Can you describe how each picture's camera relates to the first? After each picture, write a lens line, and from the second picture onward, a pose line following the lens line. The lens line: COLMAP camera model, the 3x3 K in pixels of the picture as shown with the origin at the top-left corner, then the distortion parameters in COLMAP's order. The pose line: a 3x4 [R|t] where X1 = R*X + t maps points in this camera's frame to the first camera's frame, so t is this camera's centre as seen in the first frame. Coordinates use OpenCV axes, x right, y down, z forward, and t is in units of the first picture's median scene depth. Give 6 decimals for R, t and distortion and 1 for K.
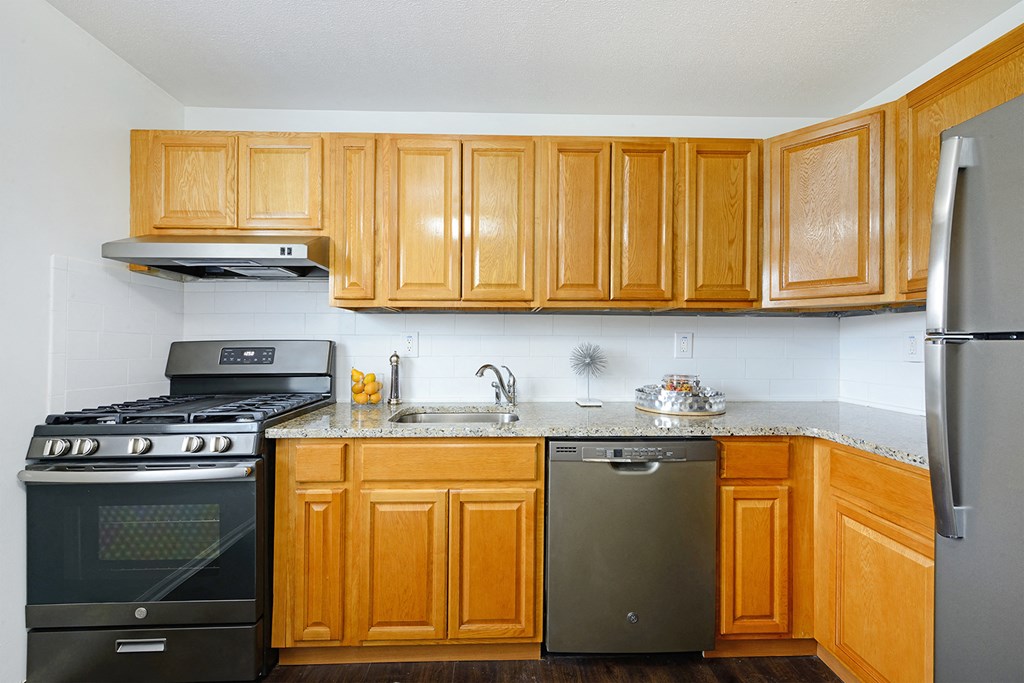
lens RADIAL K [[415.7, 0, 532.7], [0, 415.7, 334.3], [0, 0, 1]] dist [0.010202, -0.000070]
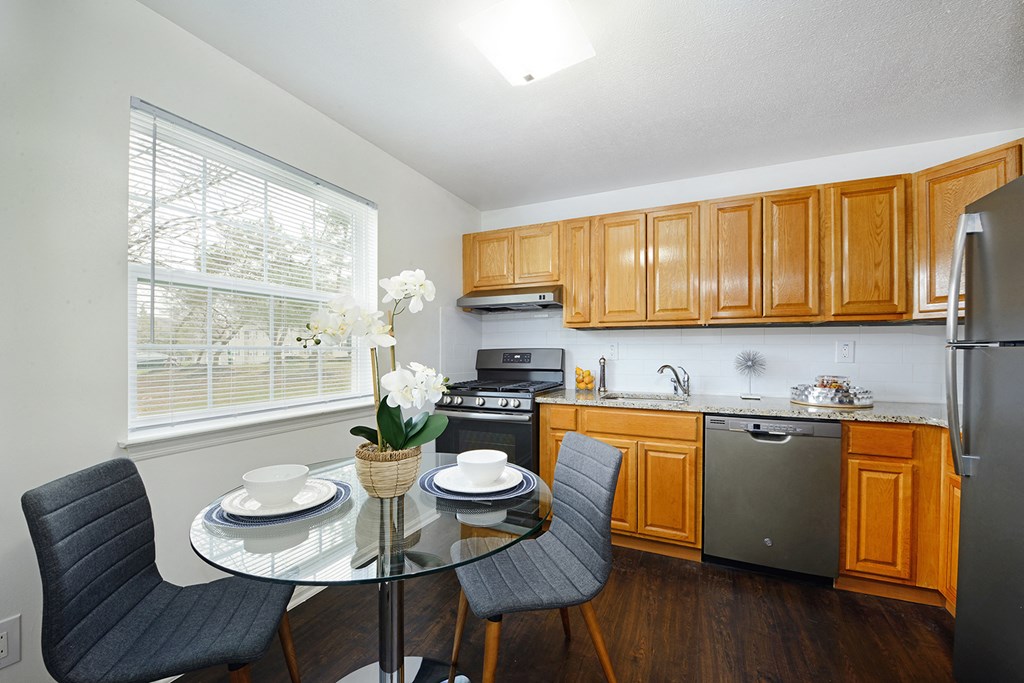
lens RADIAL K [[418.9, 0, 510.3], [0, 418.9, 348.5], [0, 0, 1]] dist [-0.024151, -0.000077]
pose [[0.867231, -0.003737, -0.497893, 0.149860], [0.011657, 0.999850, 0.012800, -0.009172], [0.497770, -0.016905, 0.867144, -0.541522]]
